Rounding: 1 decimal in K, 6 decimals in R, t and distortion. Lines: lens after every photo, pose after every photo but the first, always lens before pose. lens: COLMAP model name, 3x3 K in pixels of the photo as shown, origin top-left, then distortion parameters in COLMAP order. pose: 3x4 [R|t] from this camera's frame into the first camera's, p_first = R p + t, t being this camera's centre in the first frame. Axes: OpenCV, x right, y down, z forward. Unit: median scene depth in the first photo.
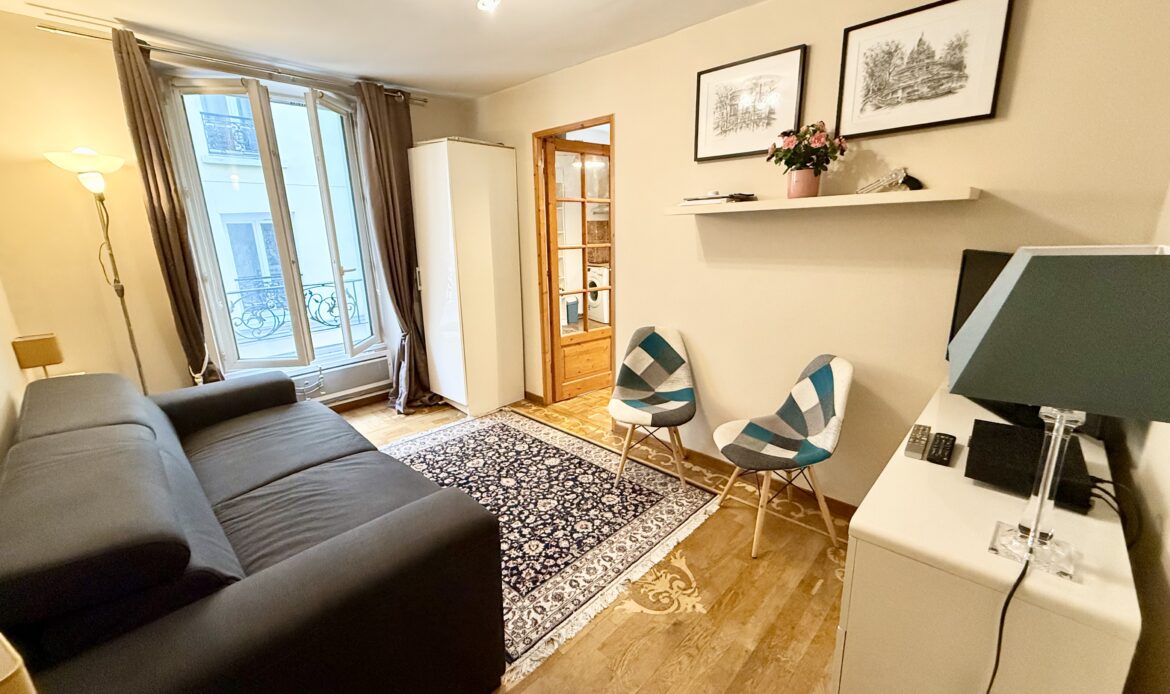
lens RADIAL K [[464.1, 0, 581.1], [0, 464.1, 348.0], [0, 0, 1]] dist [-0.000765, 0.000026]
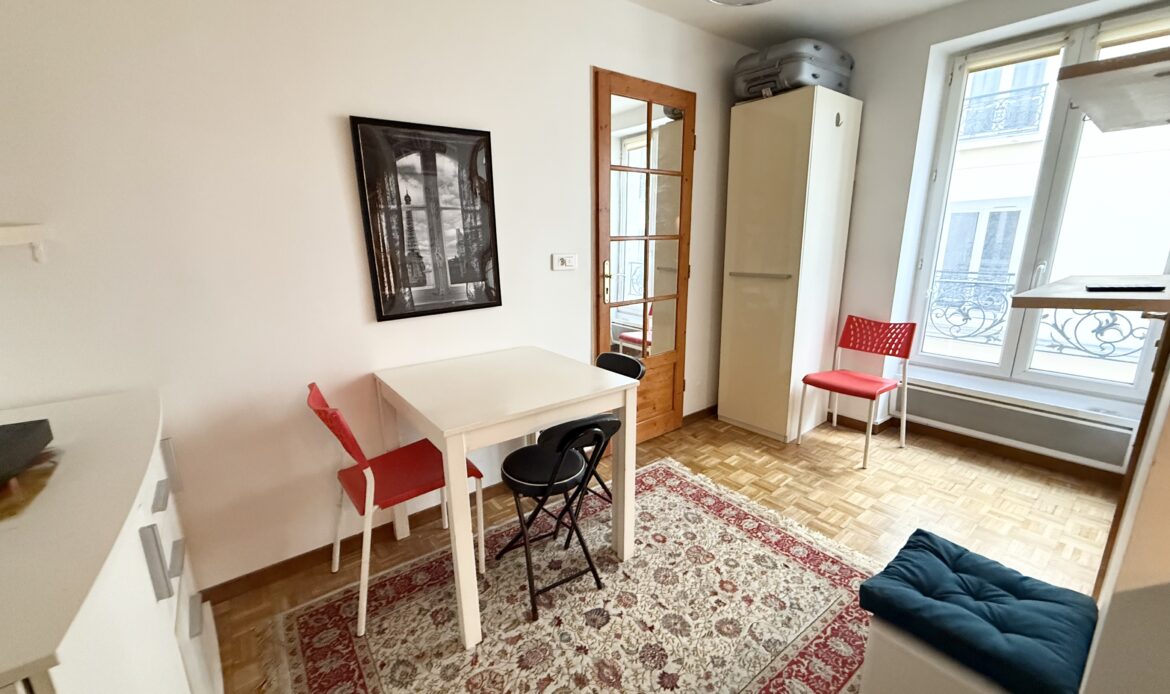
lens RADIAL K [[464.1, 0, 583.7], [0, 464.1, 346.9], [0, 0, 1]] dist [-0.000765, 0.000026]
pose [[-0.134014, 0.253324, -0.958054, 1.139099], [-0.239087, 0.929951, 0.279337, -0.323240], [0.961706, 0.266493, -0.064060, 1.376079]]
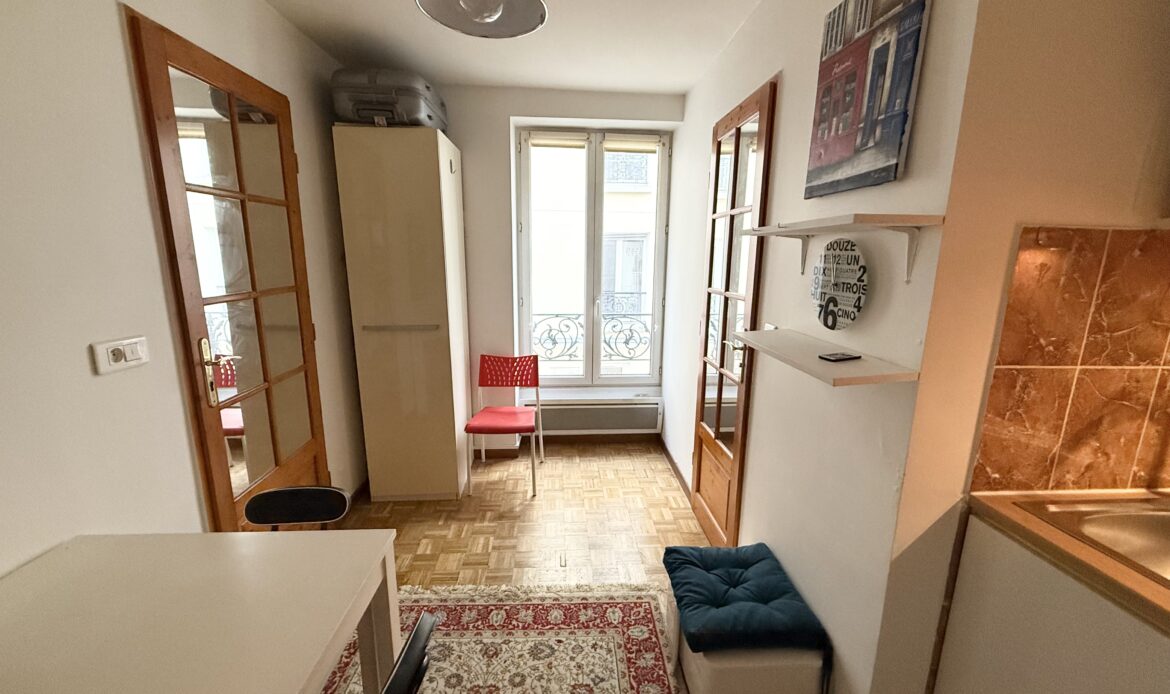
lens RADIAL K [[464.1, 0, 583.3], [0, 464.1, 347.6], [0, 0, 1]] dist [-0.000765, 0.000026]
pose [[0.737354, 0.163379, -0.655452, 0.882402], [-0.198290, 0.979914, 0.021188, -0.327972], [0.645748, 0.114347, 0.754940, 1.166439]]
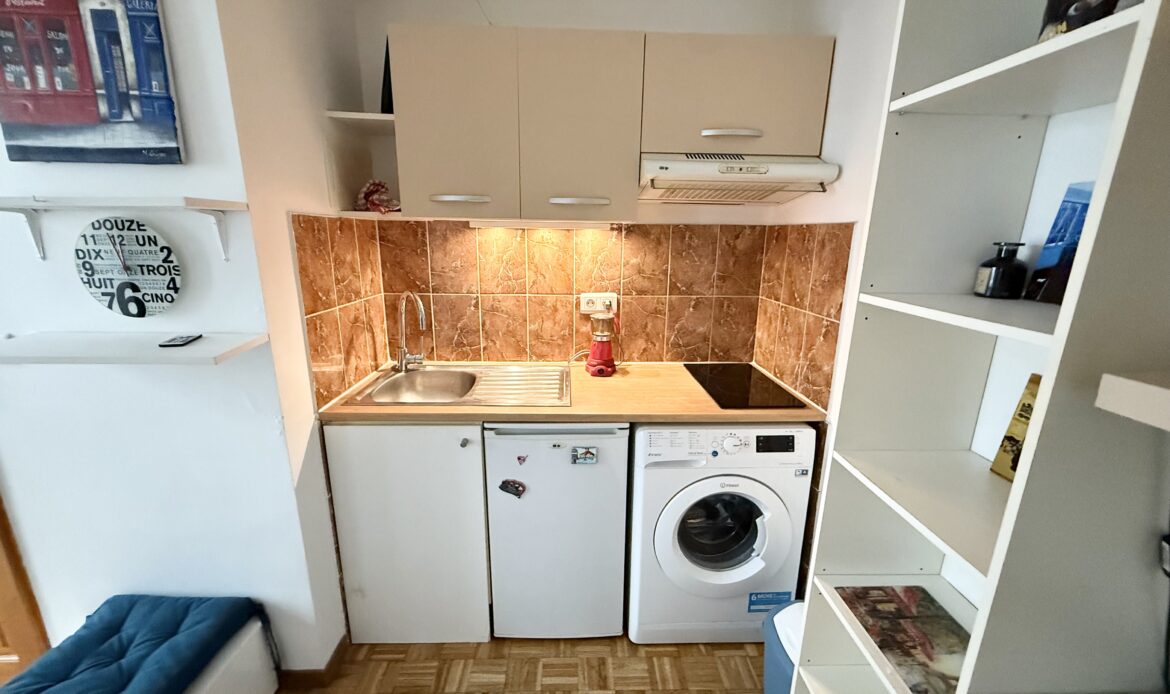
lens RADIAL K [[464.1, 0, 587.5], [0, 464.1, 349.1], [0, 0, 1]] dist [-0.000765, 0.000026]
pose [[0.699815, -0.146819, 0.699073, 0.720073], [0.160179, 0.985981, 0.046727, -0.307375], [-0.696133, 0.079277, 0.713522, 1.074763]]
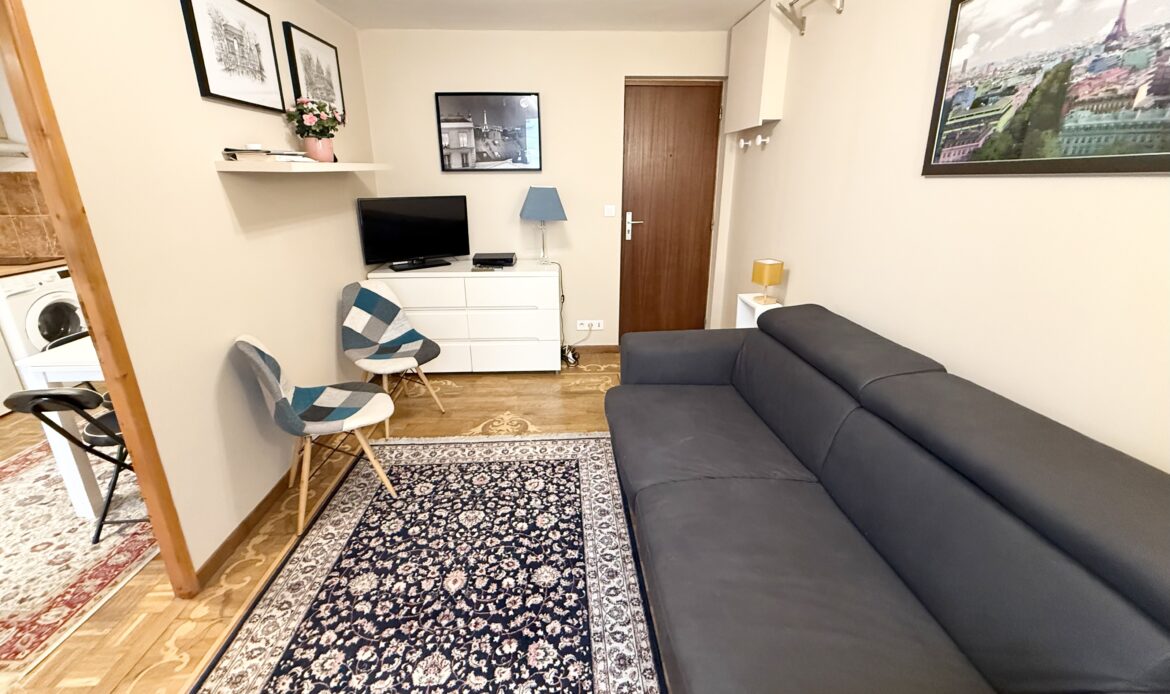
lens RADIAL K [[464.1, 0, 581.0], [0, 464.1, 314.2], [0, 0, 1]] dist [-0.000765, 0.000026]
pose [[-0.728058, -0.176469, 0.662412, -0.723672], [0.191906, 0.875195, 0.444079, -0.324537], [-0.658106, 0.450436, -0.603327, 1.236582]]
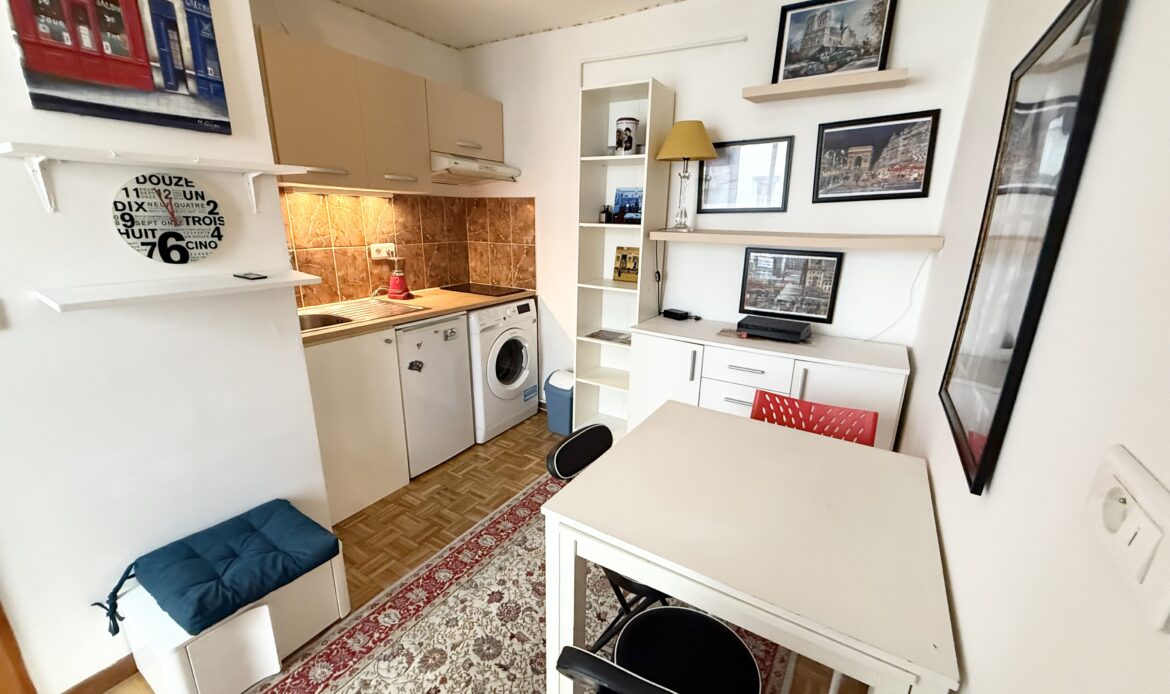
lens RADIAL K [[464.1, 0, 583.7], [0, 464.1, 348.5], [0, 0, 1]] dist [-0.000765, 0.000026]
pose [[-0.215130, -0.253221, 0.943185, 0.068130], [0.239290, 0.922690, 0.302298, -0.352905], [-0.946815, 0.290728, -0.137905, 1.405656]]
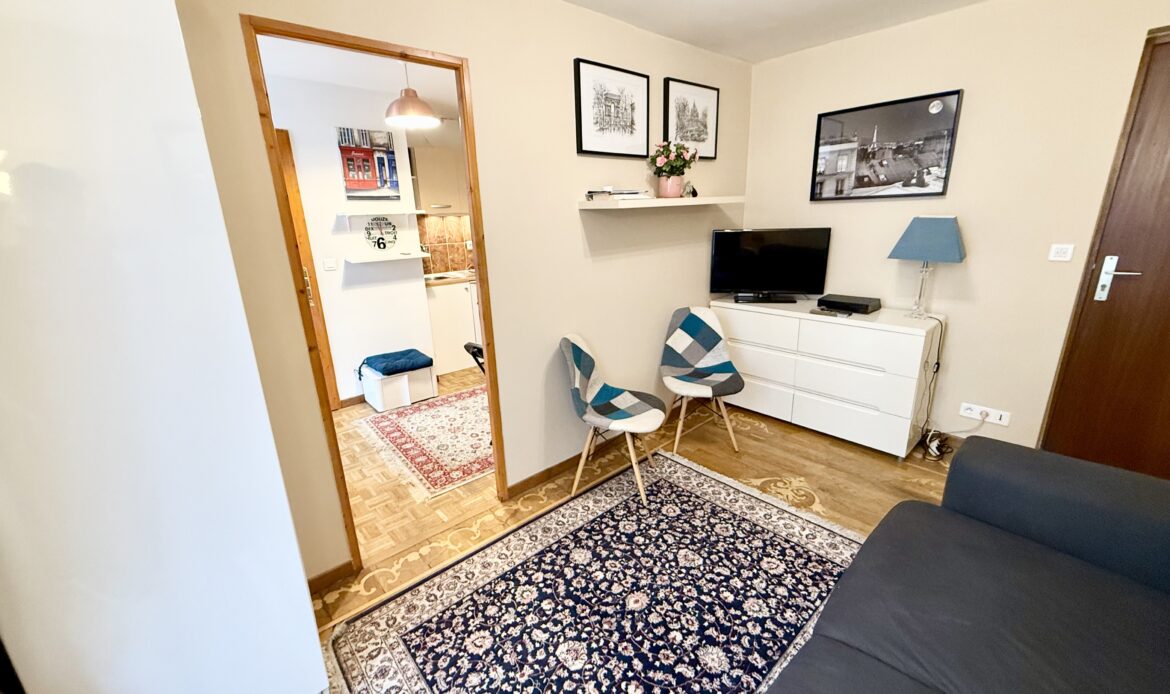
lens RADIAL K [[464.1, 0, 584.9], [0, 464.1, 347.4], [0, 0, 1]] dist [-0.000765, 0.000026]
pose [[0.071606, -0.260166, 0.962905, -0.795592], [0.284739, 0.930543, 0.230248, -0.254533], [-0.955927, 0.257690, 0.140712, 0.986450]]
